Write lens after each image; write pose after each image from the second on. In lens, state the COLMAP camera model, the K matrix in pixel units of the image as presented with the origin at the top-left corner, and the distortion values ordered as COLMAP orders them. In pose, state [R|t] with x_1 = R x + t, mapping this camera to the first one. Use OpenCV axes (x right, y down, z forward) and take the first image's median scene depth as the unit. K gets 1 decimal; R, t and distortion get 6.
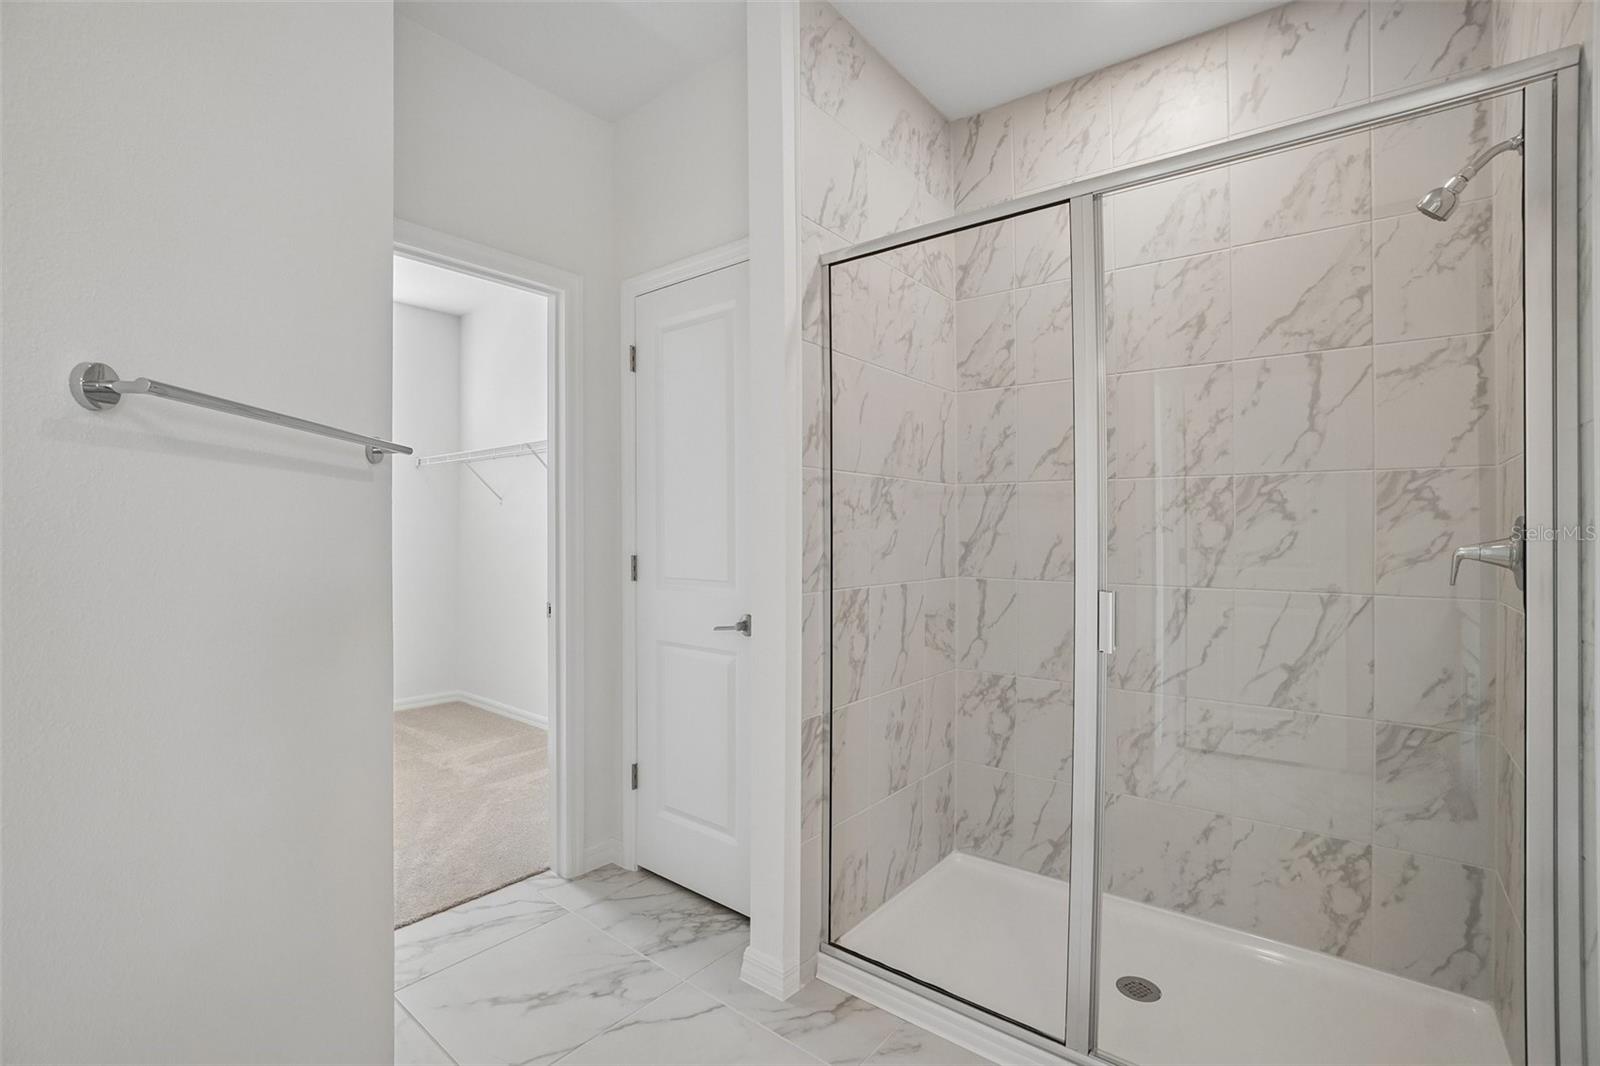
lens RADIAL K [[705.1, 0, 806.1], [0, 705.1, 514.1], [0, 0, 1]] dist [-0.064103, 0.021945]
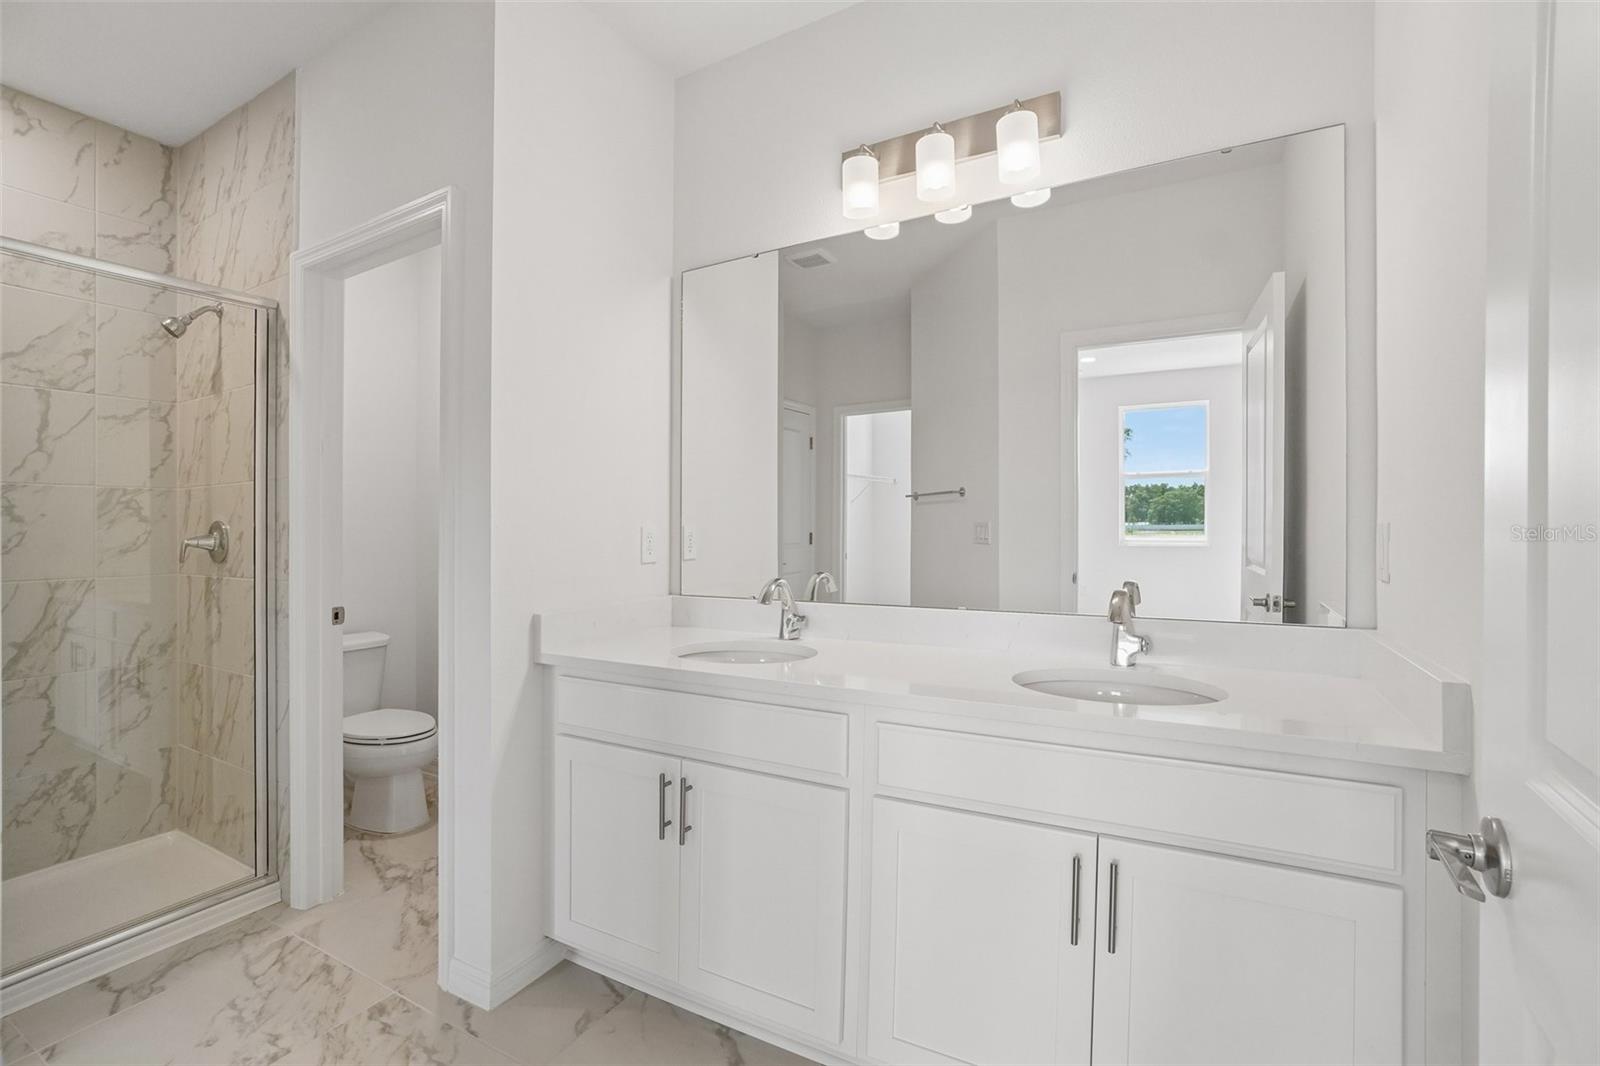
lens RADIAL K [[705.1, 0, 811.1], [0, 705.1, 534.7], [0, 0, 1]] dist [-0.064103, 0.021945]
pose [[-0.169918, -0.009037, 0.985417, -0.738748], [-0.004858, 0.999953, 0.008332, 0.014620], [-0.985446, -0.003372, -0.169954, -0.185360]]
